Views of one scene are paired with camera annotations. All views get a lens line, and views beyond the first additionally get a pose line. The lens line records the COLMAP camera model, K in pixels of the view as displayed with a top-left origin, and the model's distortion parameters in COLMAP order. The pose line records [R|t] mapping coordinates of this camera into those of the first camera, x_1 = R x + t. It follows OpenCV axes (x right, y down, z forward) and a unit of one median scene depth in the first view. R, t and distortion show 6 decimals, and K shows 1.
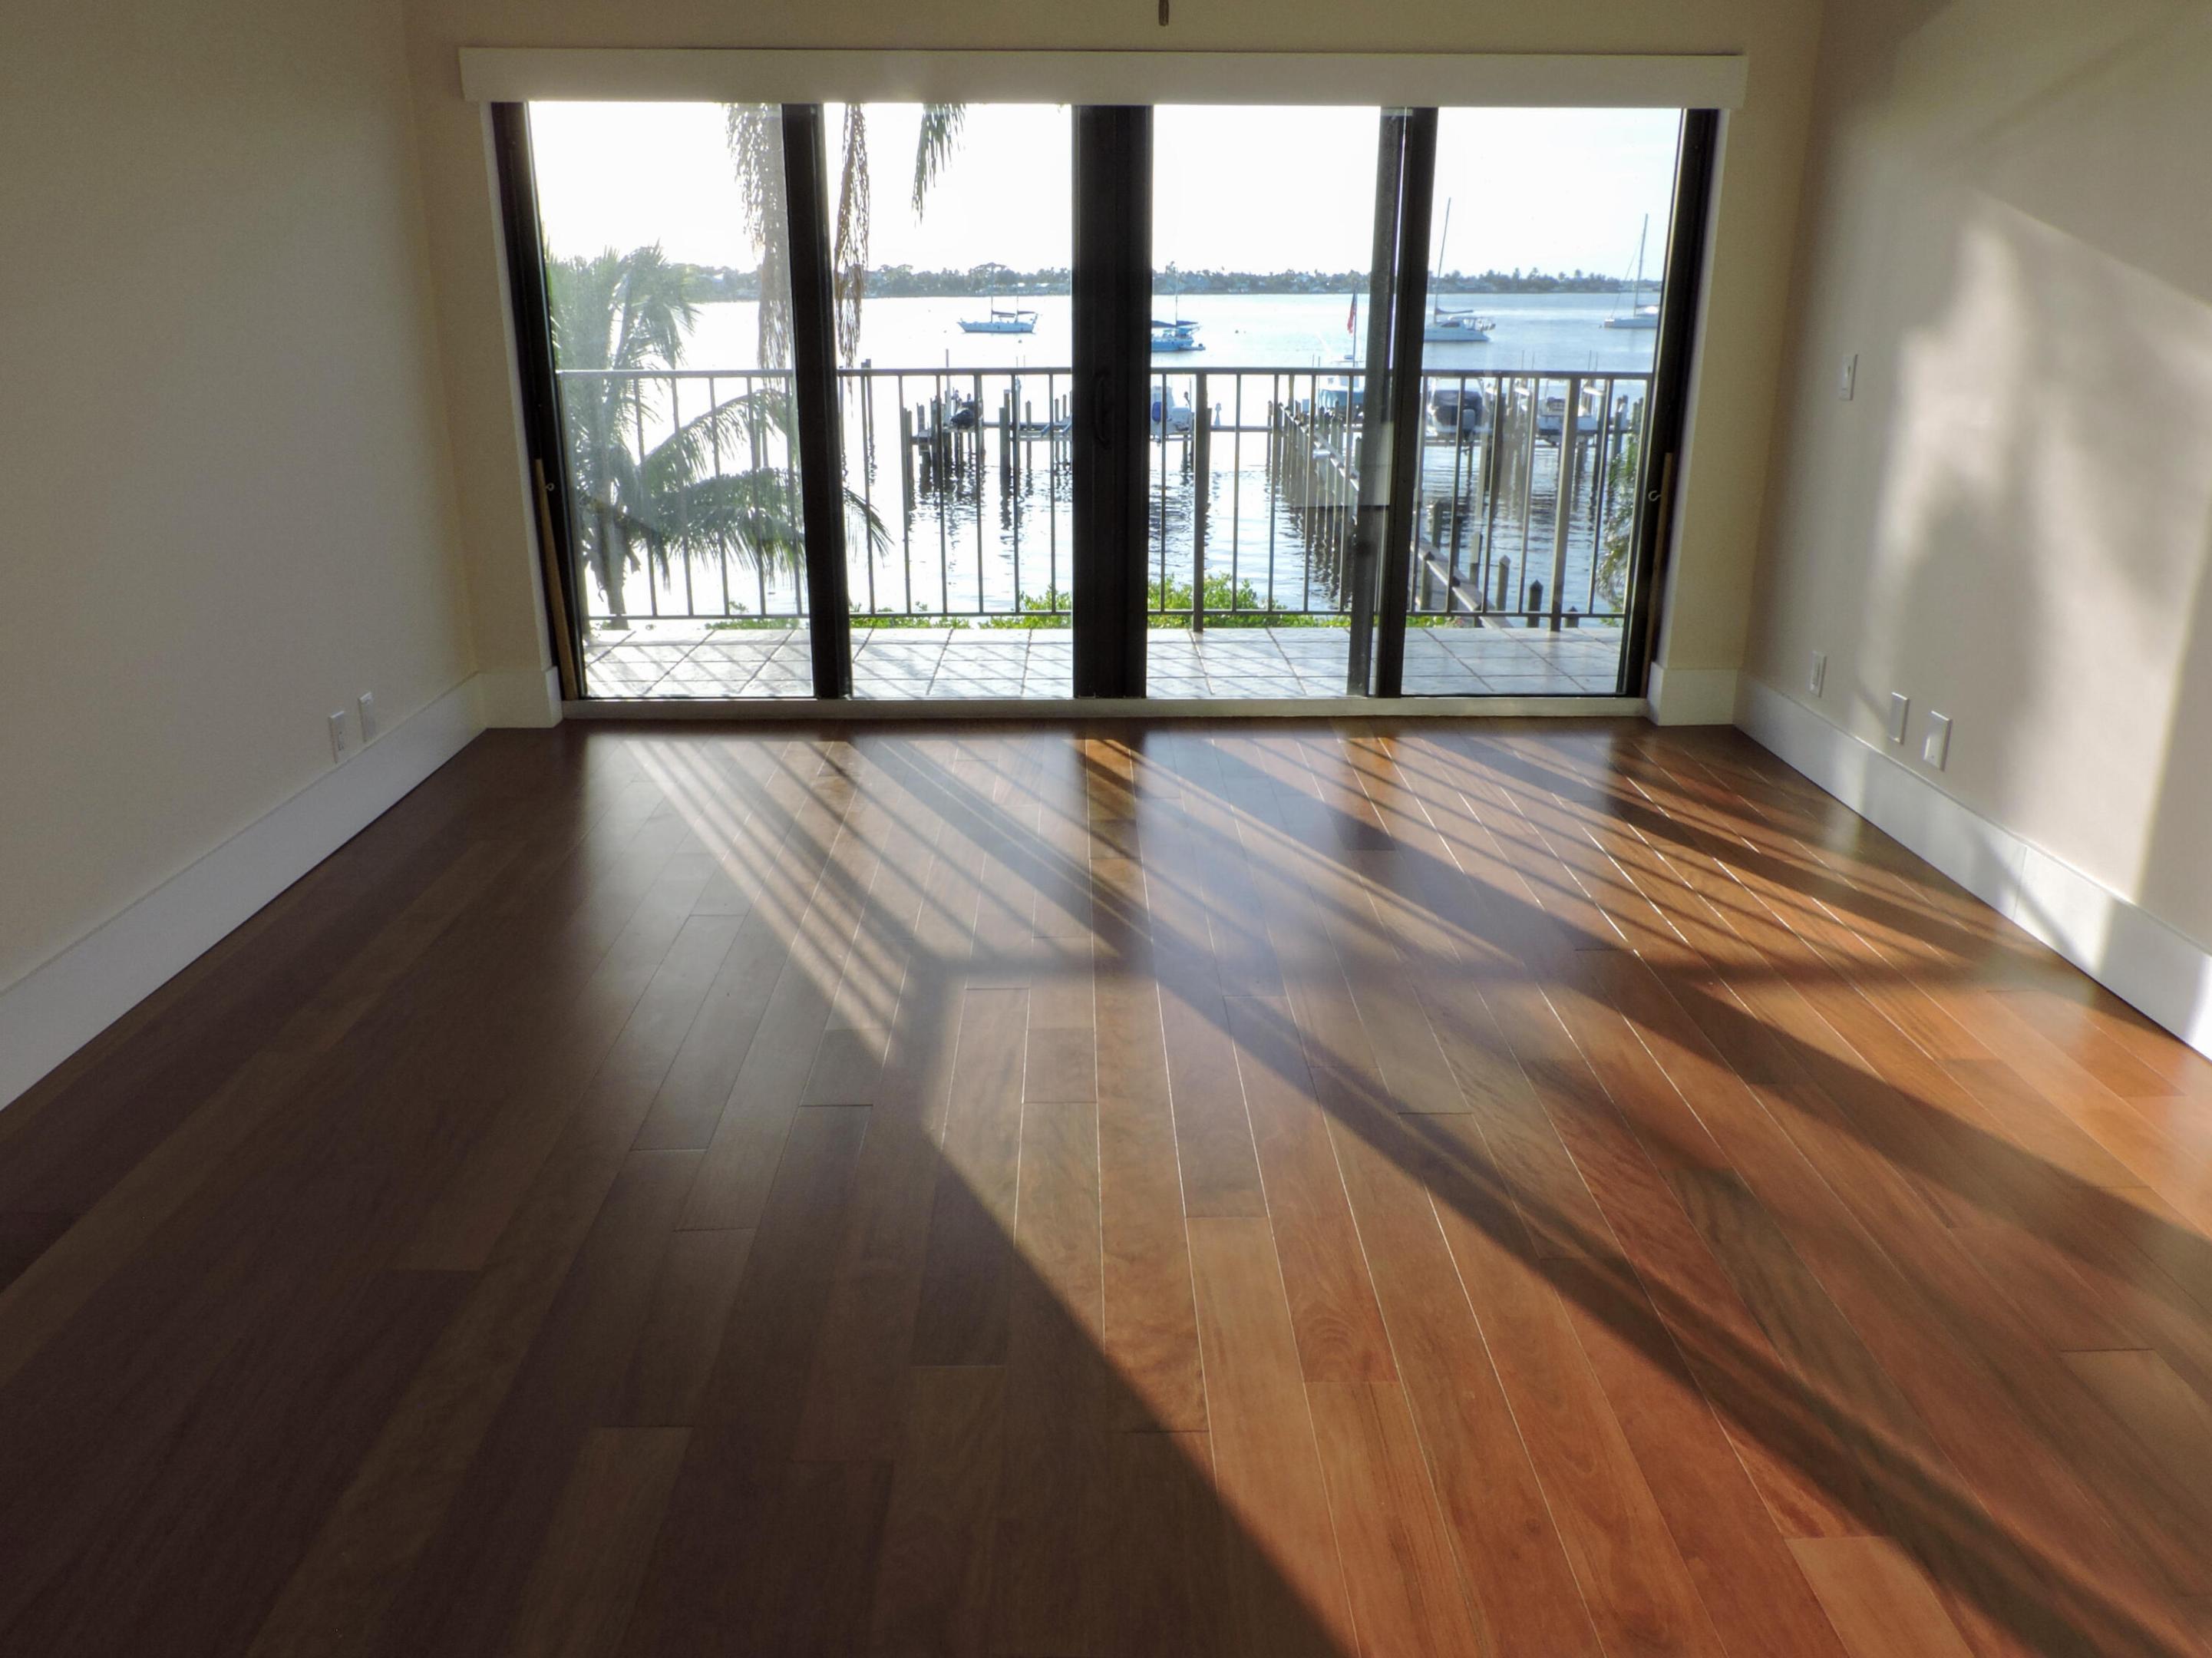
lens RADIAL K [[1656.1, 0, 1113.1], [0, 1656.1, 847.3], [0, 0, 1]] dist [-0.003897, 0.000103]
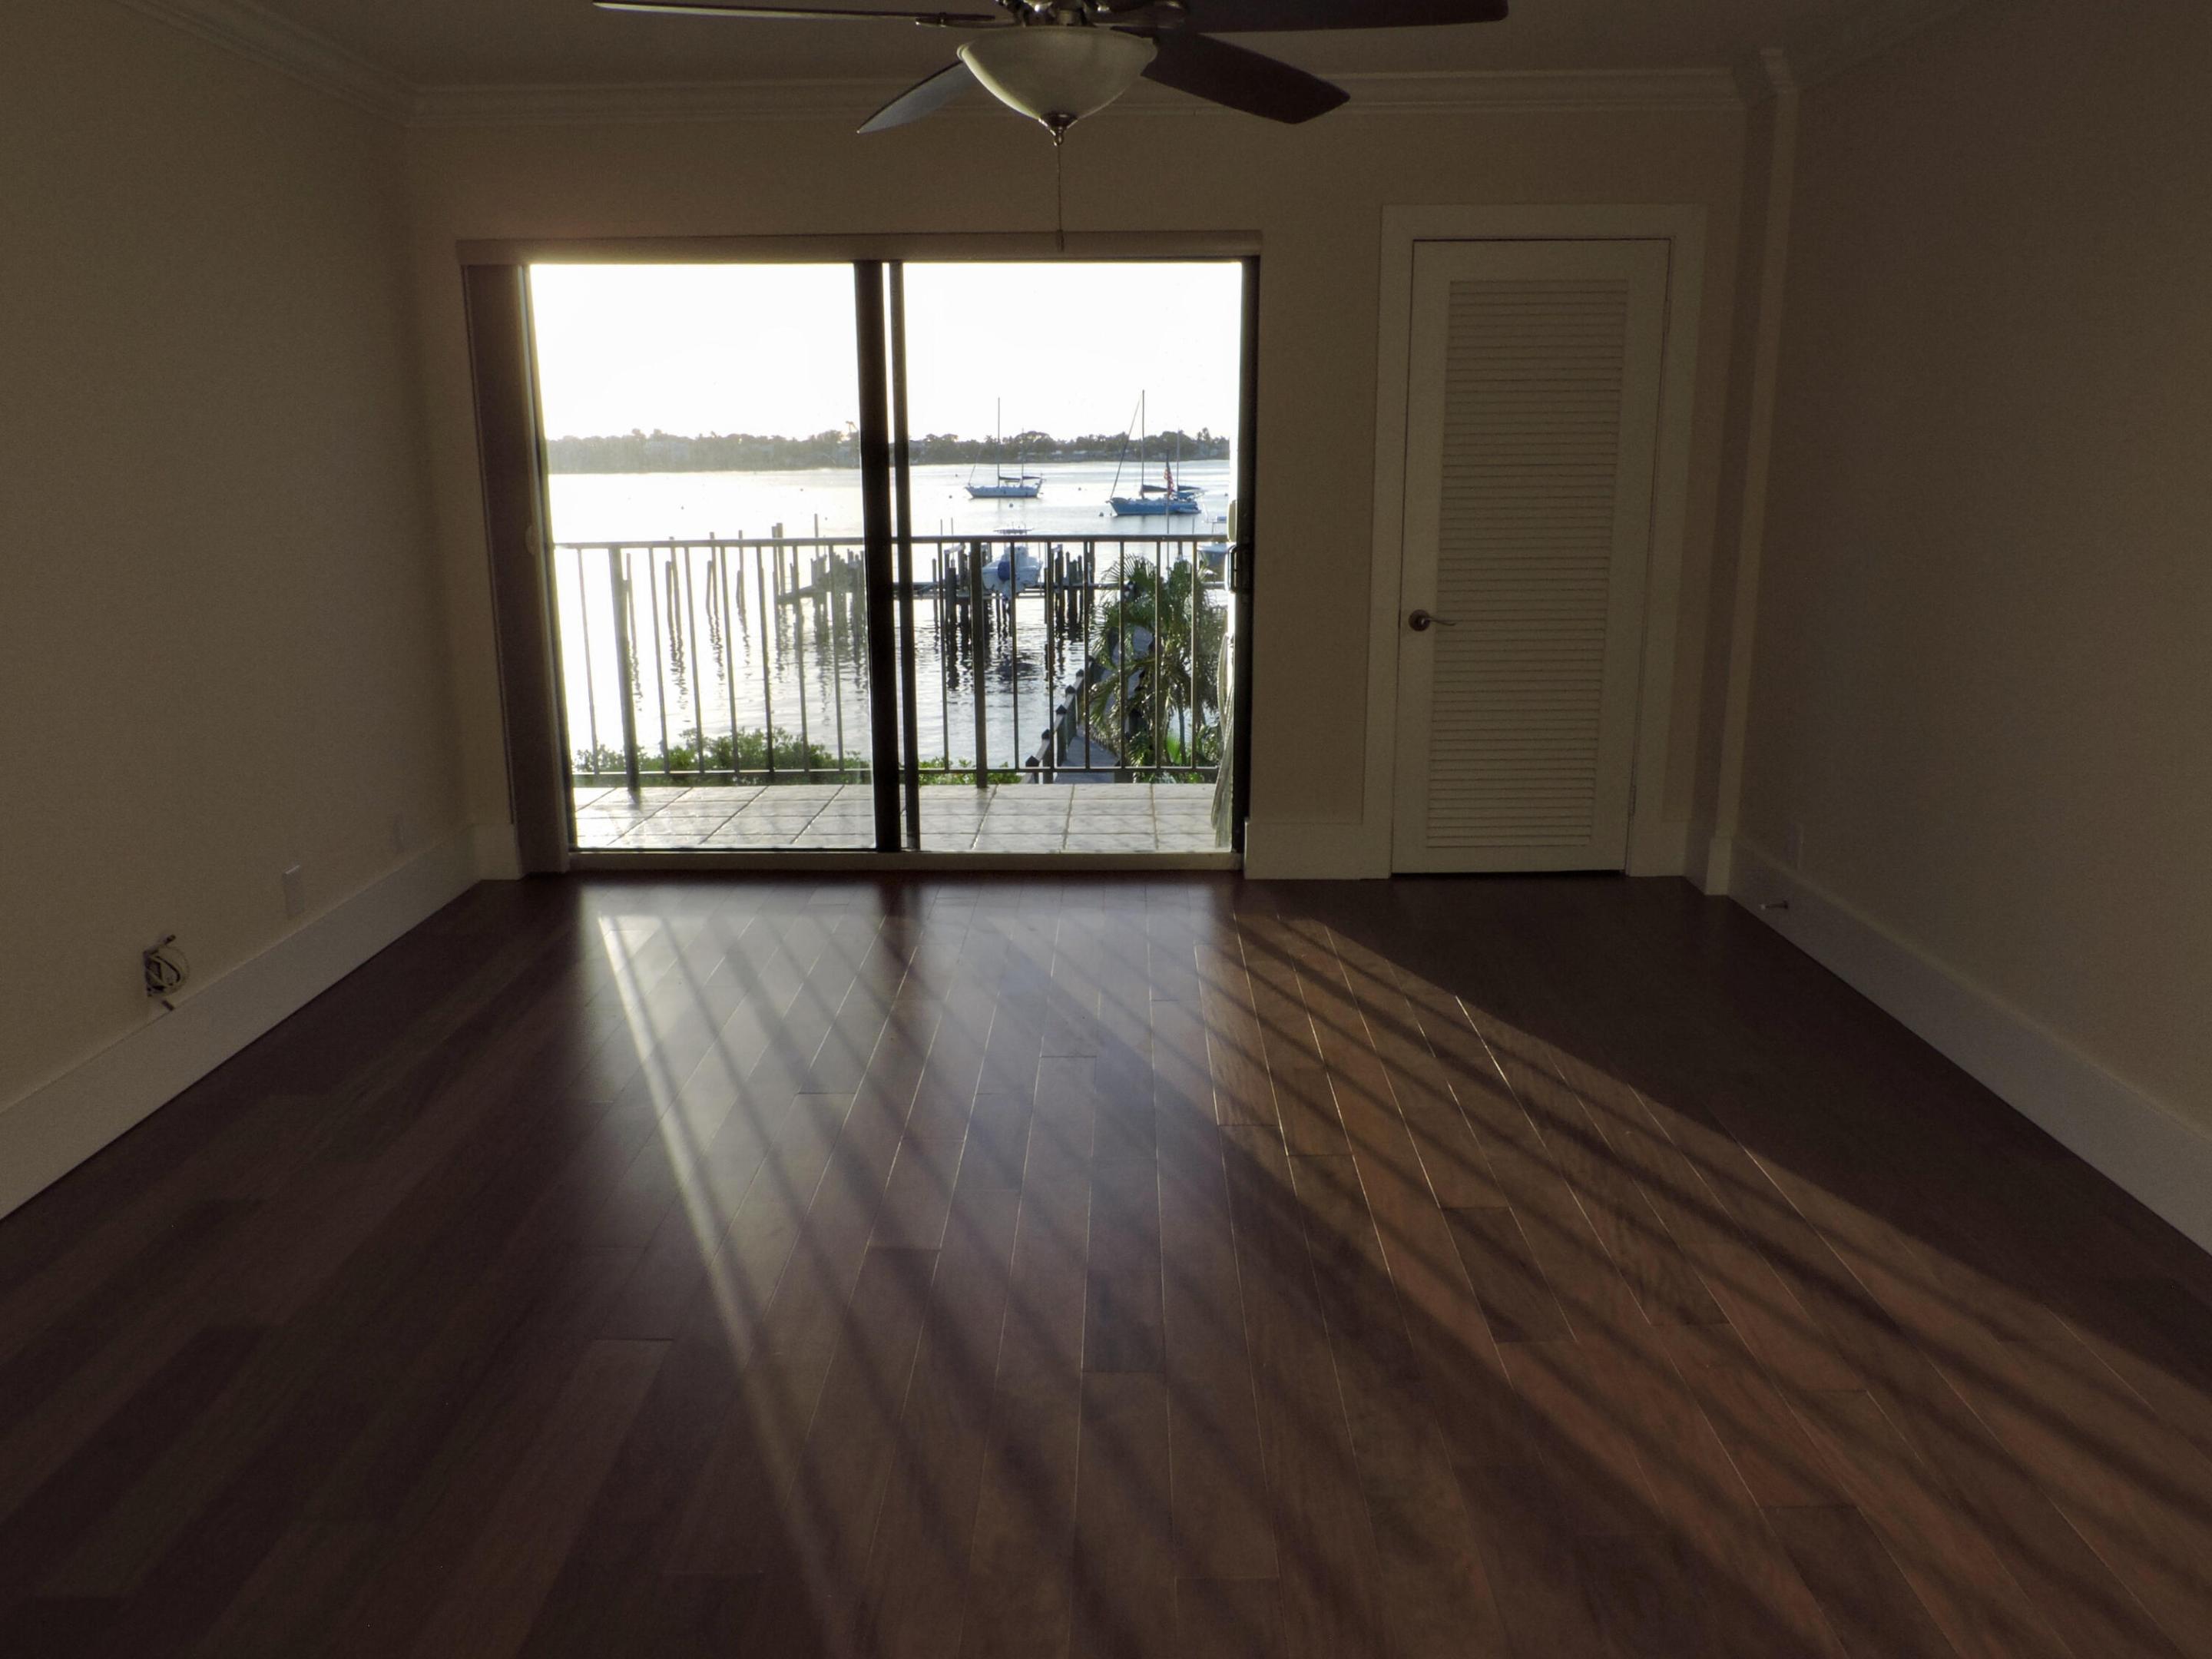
lens RADIAL K [[1656.0, 0, 1108.1], [0, 1656.0, 832.4], [0, 0, 1]] dist [-0.003897, 0.000103]
pose [[0.999254, -0.001242, -0.038589, 0.107019], [-0.002653, 0.994911, -0.100721, -0.000911], [0.038517, 0.100749, 0.994166, 0.000204]]
